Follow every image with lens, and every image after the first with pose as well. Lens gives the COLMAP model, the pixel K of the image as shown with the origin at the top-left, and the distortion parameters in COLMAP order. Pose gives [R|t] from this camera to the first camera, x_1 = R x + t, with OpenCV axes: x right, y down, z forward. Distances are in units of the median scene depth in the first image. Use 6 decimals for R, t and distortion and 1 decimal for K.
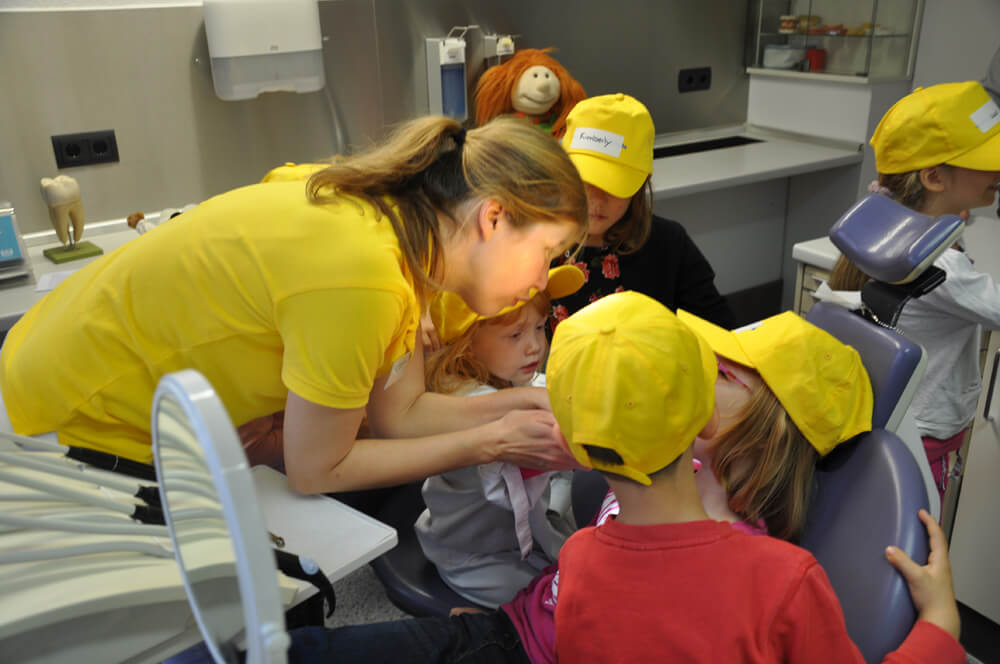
lens RADIAL K [[923.6, 0, 502.1], [0, 923.6, 355.0], [0, 0, 1]] dist [-0.024322, -0.006522]
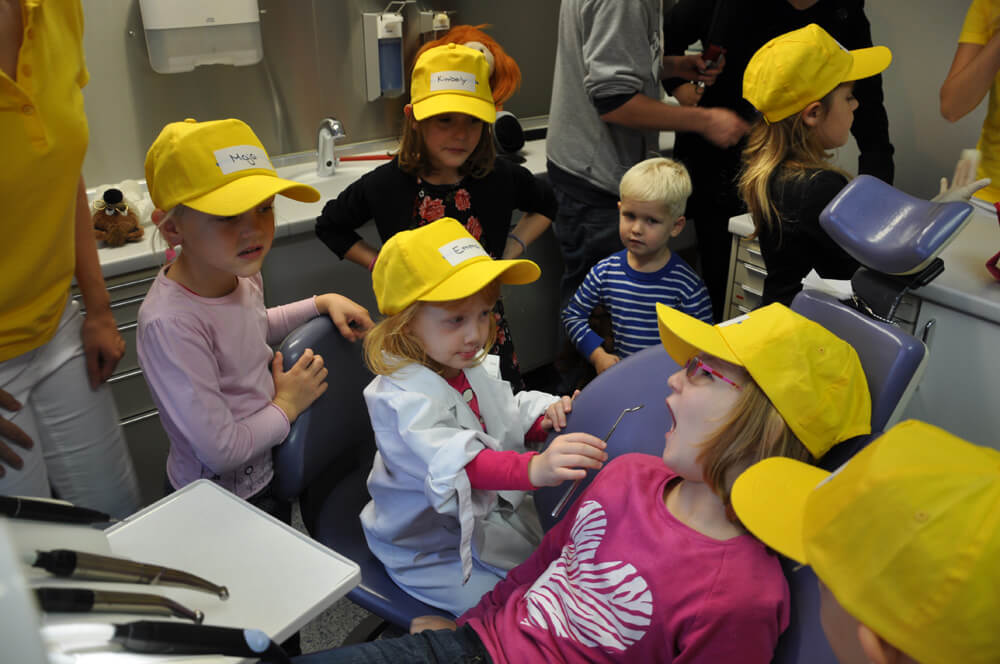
lens RADIAL K [[825.1, 0, 500.0], [0, 825.1, 332.0], [0, 0, 1]] dist [-0.132075, 0.138167]
pose [[0.995804, -0.015241, 0.090230, -0.022824], [0.012308, 0.999381, 0.032968, -0.025647], [-0.090677, -0.031719, 0.995375, 0.110939]]
